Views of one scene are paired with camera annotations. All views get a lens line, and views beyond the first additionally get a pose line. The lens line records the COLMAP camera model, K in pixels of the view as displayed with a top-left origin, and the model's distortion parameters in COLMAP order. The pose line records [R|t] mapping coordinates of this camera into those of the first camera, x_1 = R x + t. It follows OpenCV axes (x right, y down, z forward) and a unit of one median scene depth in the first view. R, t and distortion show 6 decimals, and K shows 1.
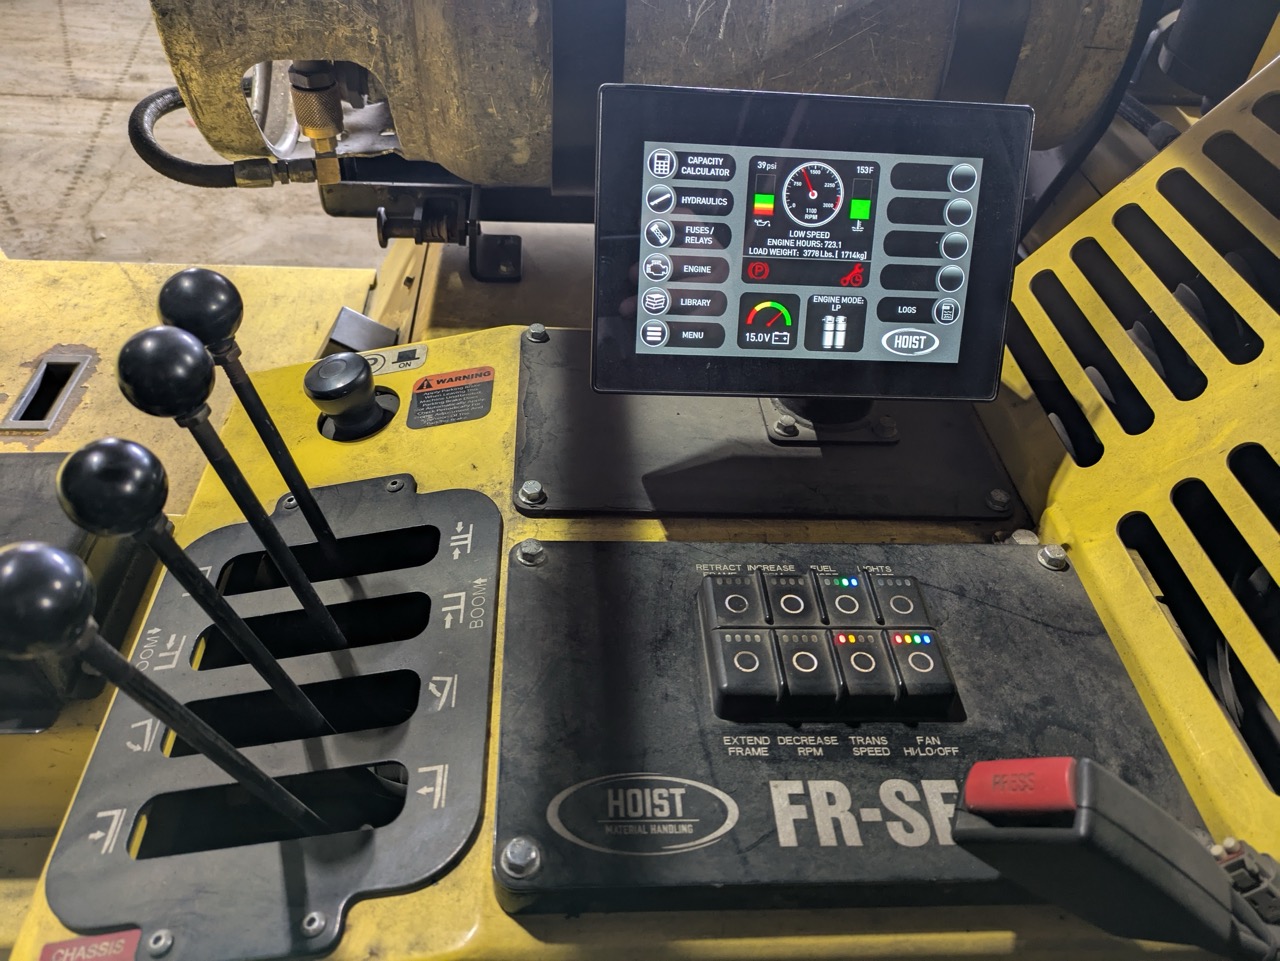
lens RADIAL K [[953.7, 0, 640.2], [0, 953.7, 467.7], [0, 0, 1]] dist [0.036710, -0.029762]
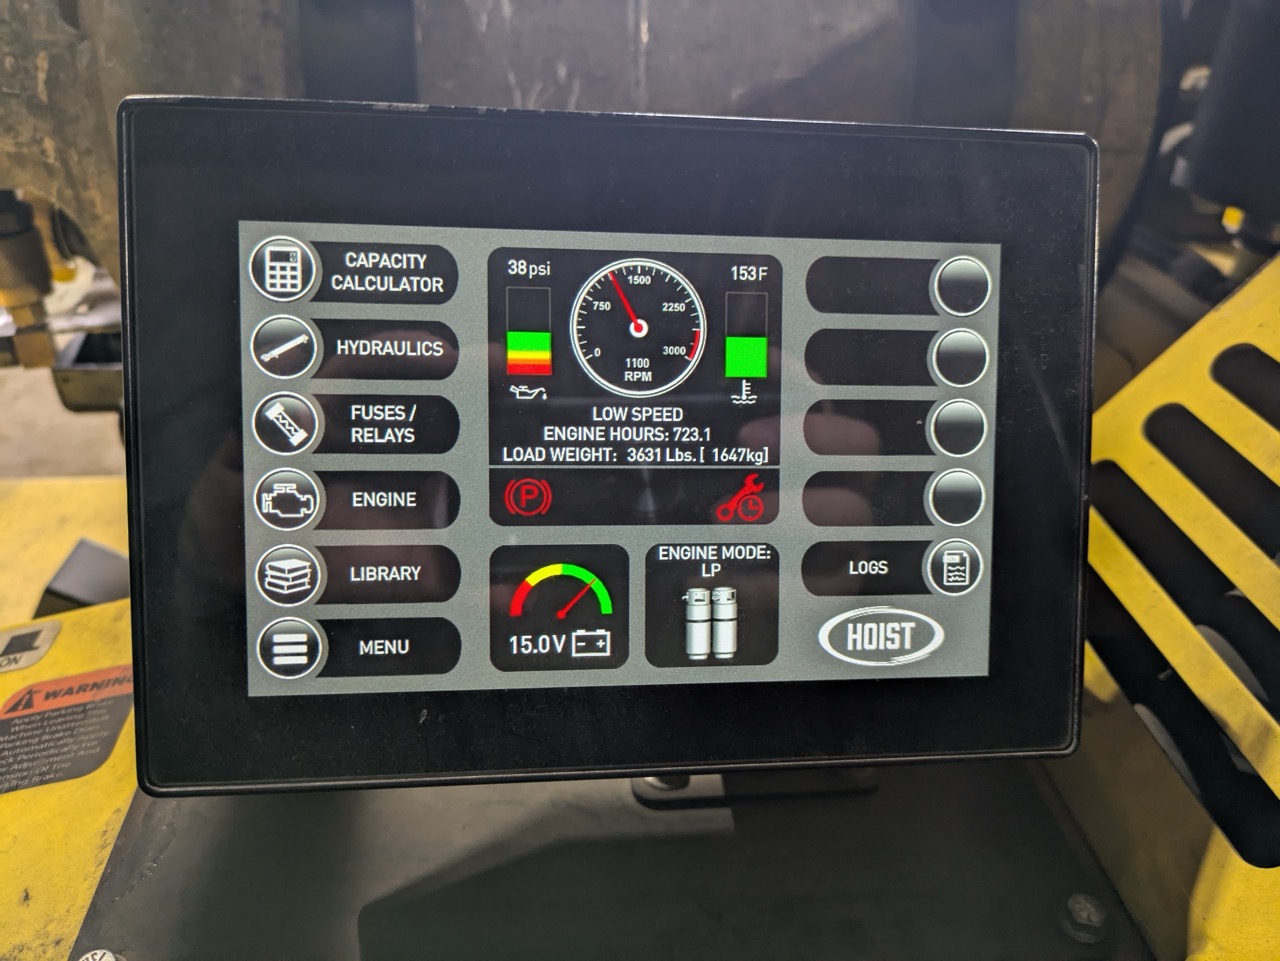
lens RADIAL K [[953.7, 0, 646.4], [0, 953.7, 484.2], [0, 0, 1]] dist [0.036710, -0.029762]
pose [[0.998908, -0.037457, 0.027923, 0.166319], [0.041711, 0.984237, -0.171863, -0.133334], [-0.021046, 0.172840, 0.984725, 0.560677]]
